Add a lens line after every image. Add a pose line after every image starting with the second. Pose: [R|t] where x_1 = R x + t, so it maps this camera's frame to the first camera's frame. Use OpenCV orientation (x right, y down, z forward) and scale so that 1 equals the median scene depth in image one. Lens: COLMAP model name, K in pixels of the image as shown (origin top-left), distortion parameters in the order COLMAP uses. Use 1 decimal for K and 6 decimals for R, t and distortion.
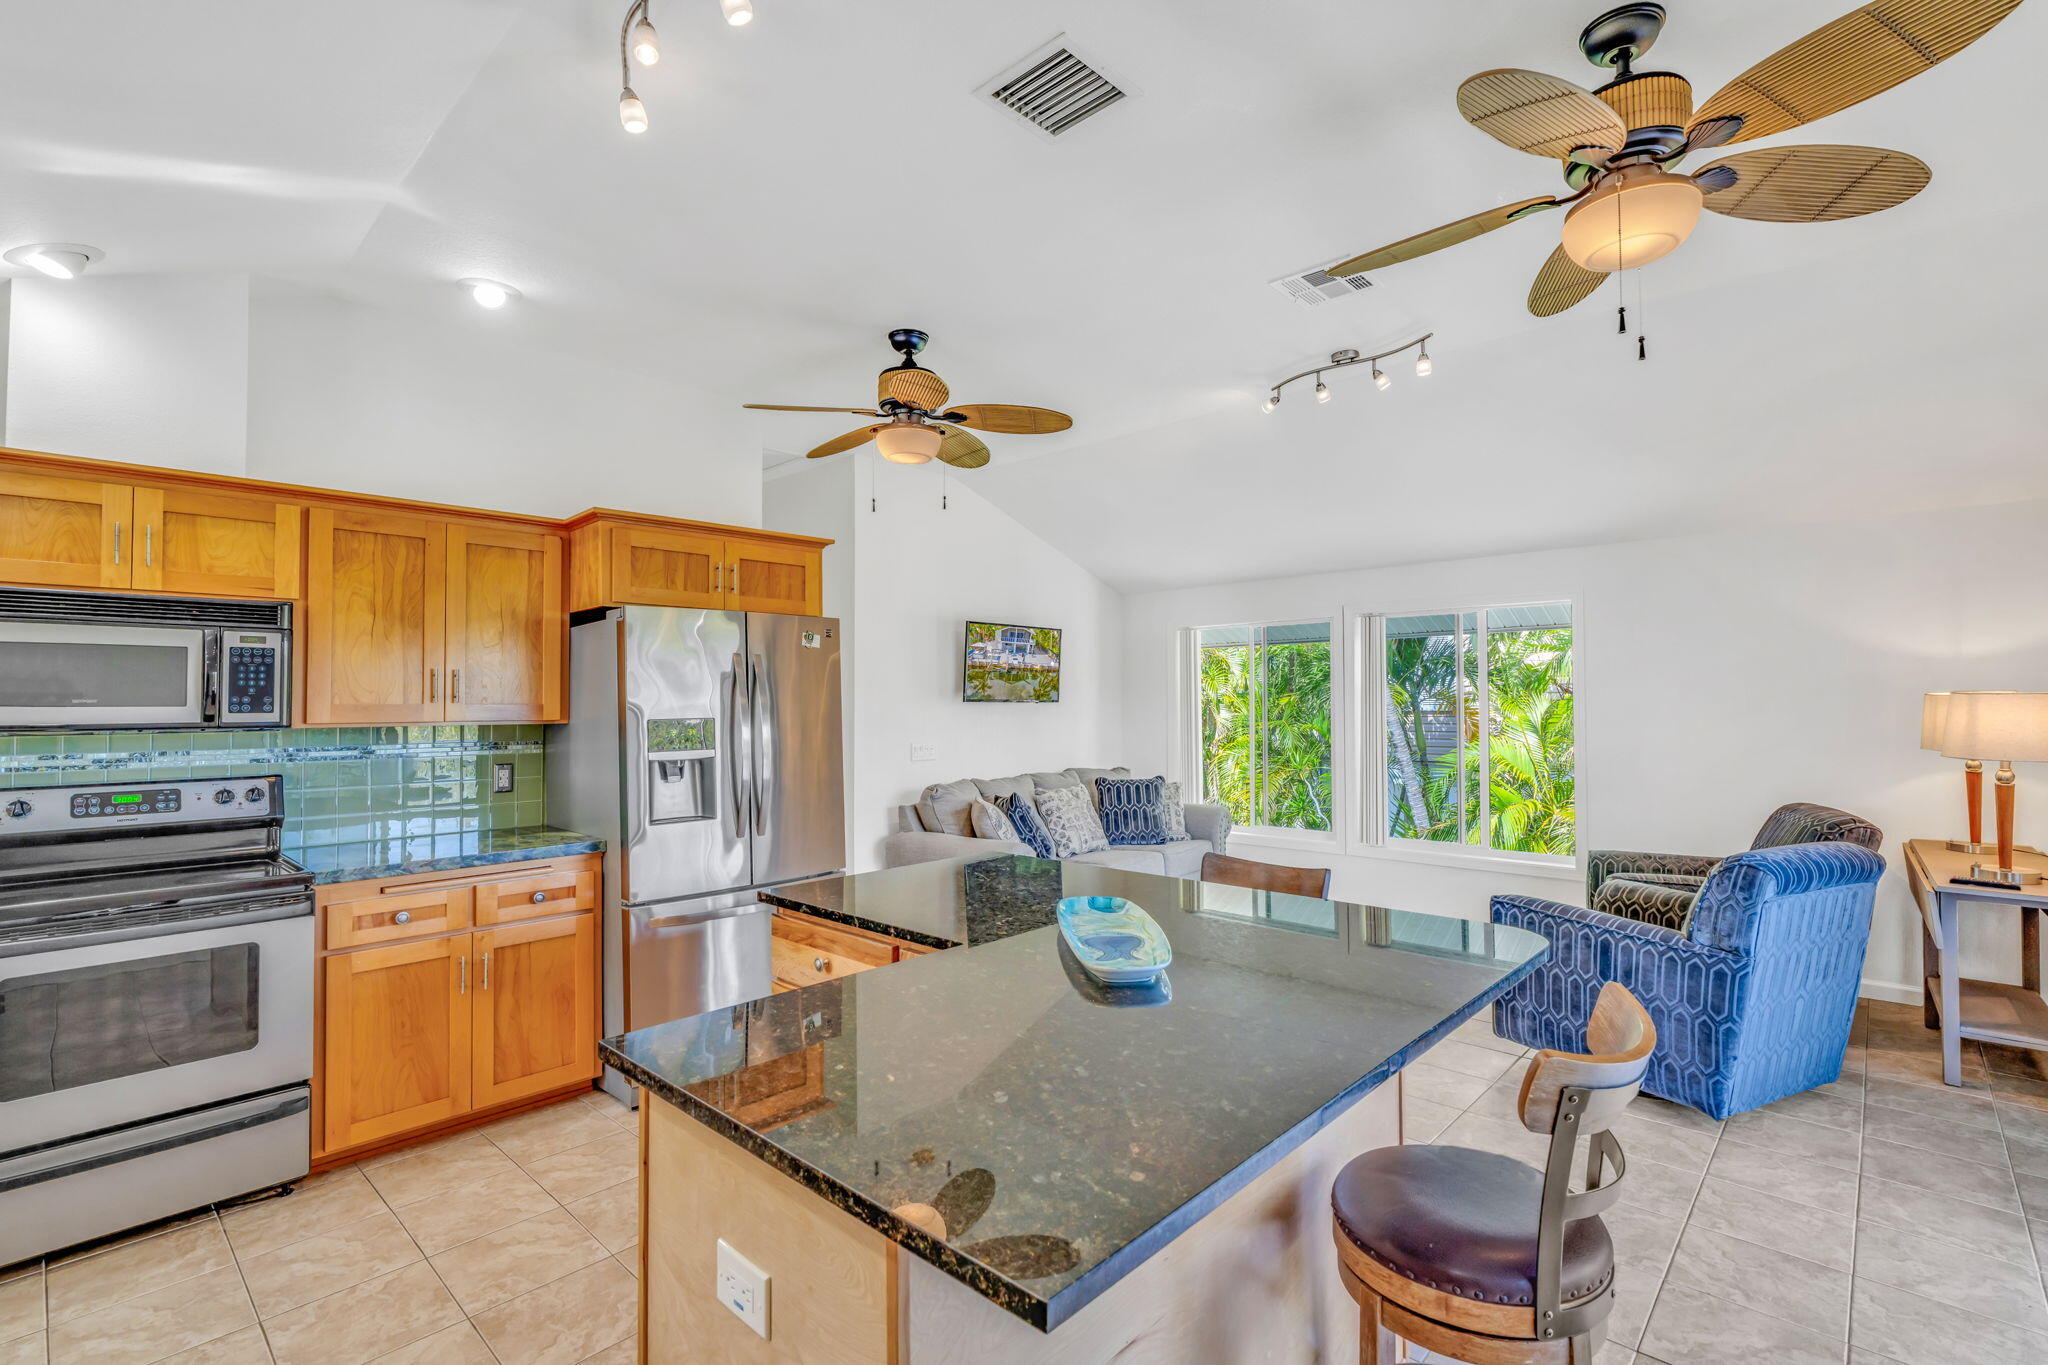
lens RADIAL K [[930.6, 0, 1024.0], [0, 930.6, 682.5], [0, 0, 1]] dist [0.001827, 0.000552]
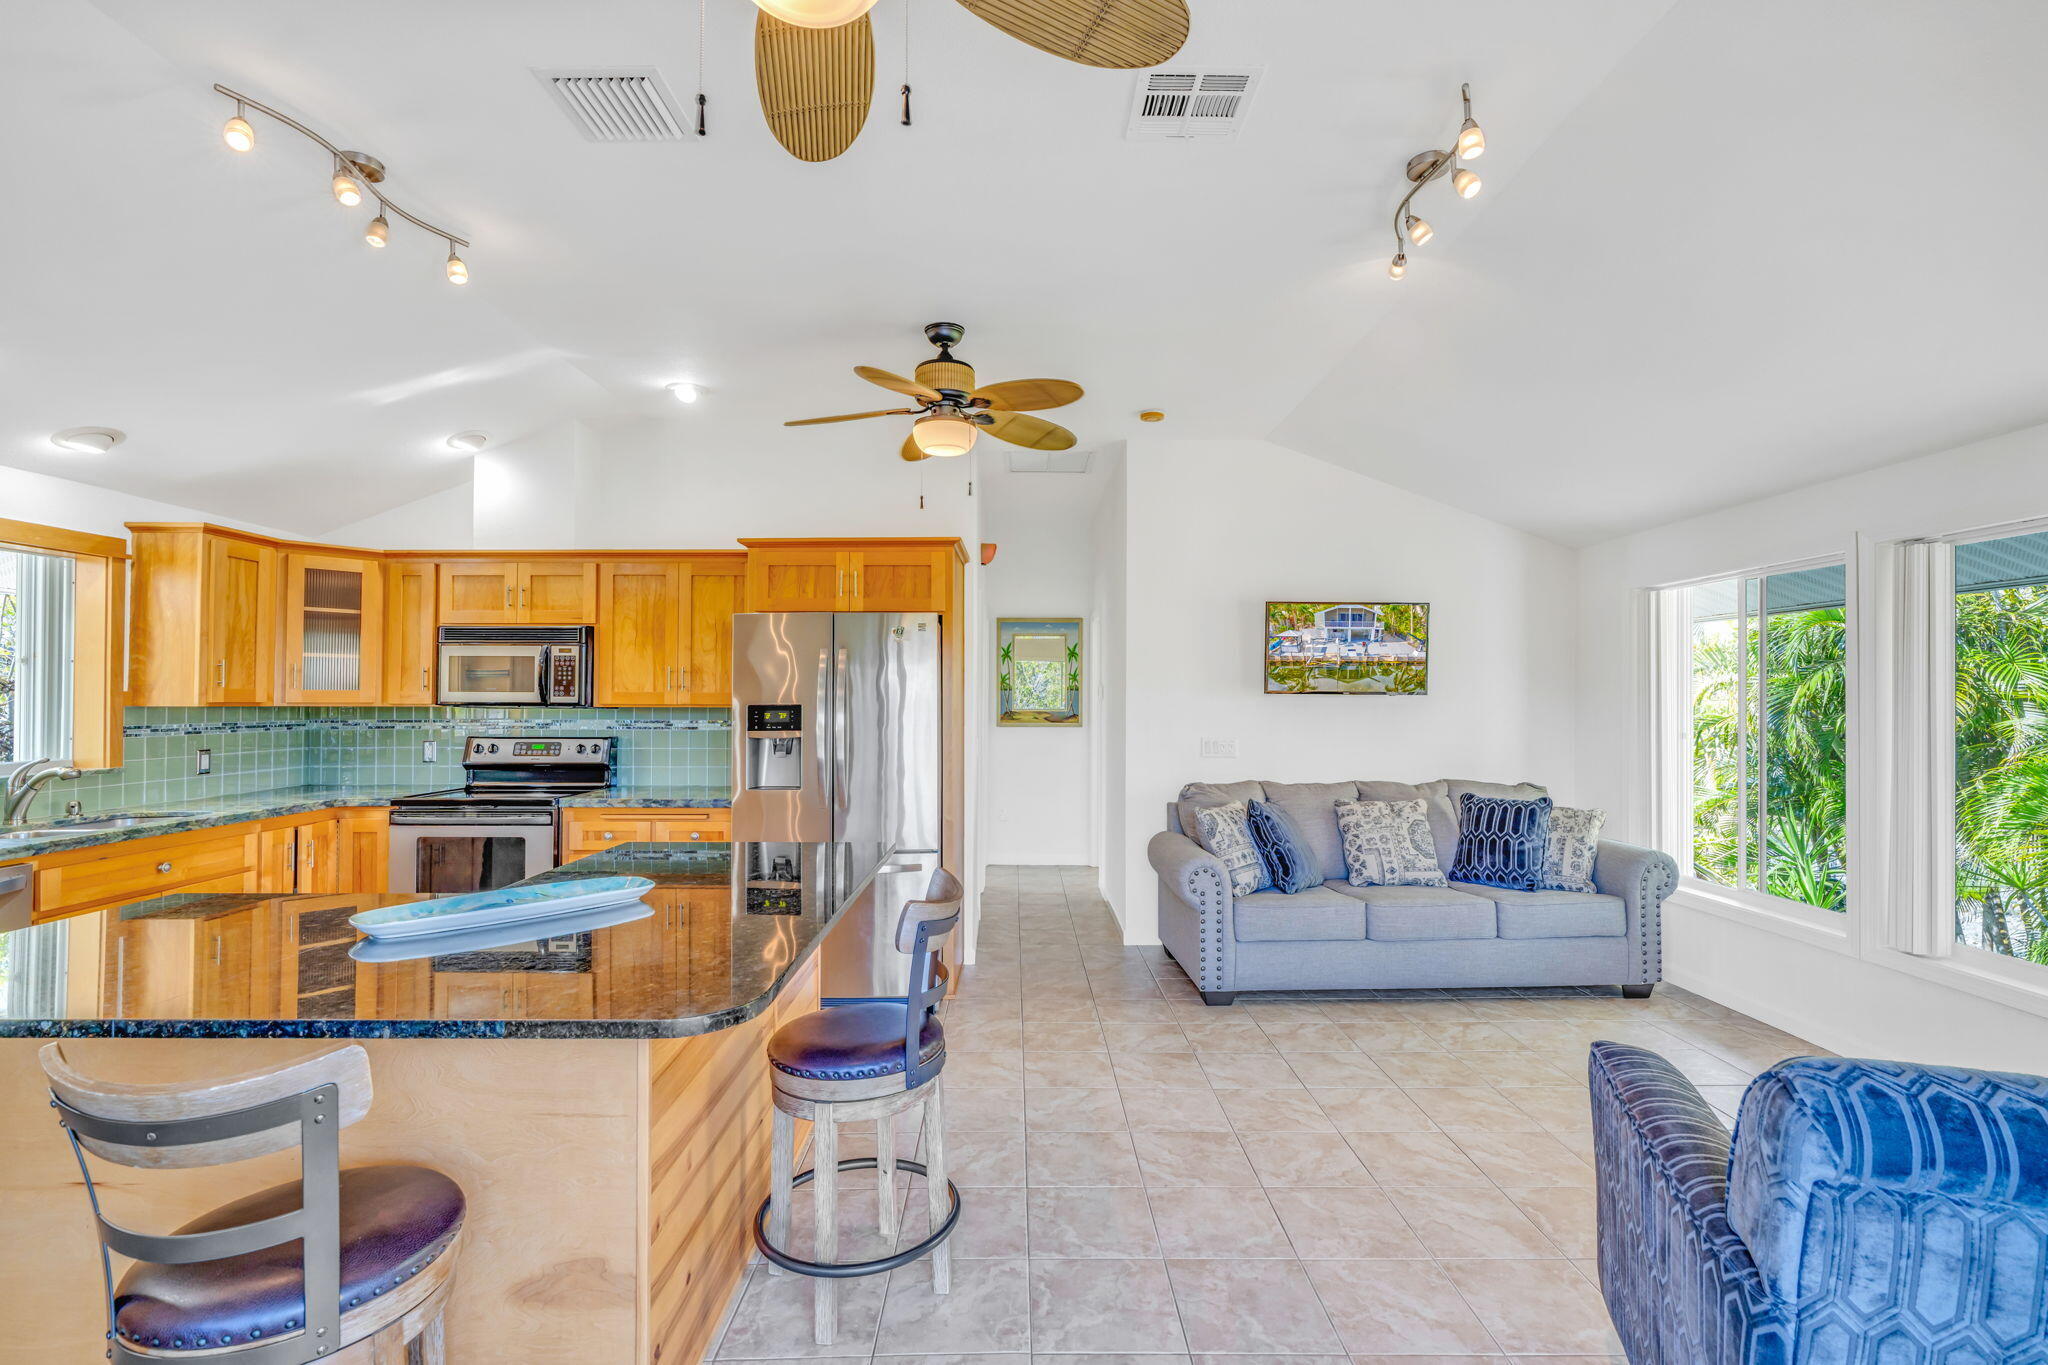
lens RADIAL K [[919.9, 0, 1024.0], [0, 919.9, 682.5], [0, 0, 1]] dist [-0.000728, 0.000027]
pose [[0.693211, -0.005748, -0.720712, 0.697549], [0.009356, 0.999956, 0.001024, 0.011838], [0.720674, -0.007452, 0.693234, 0.391498]]
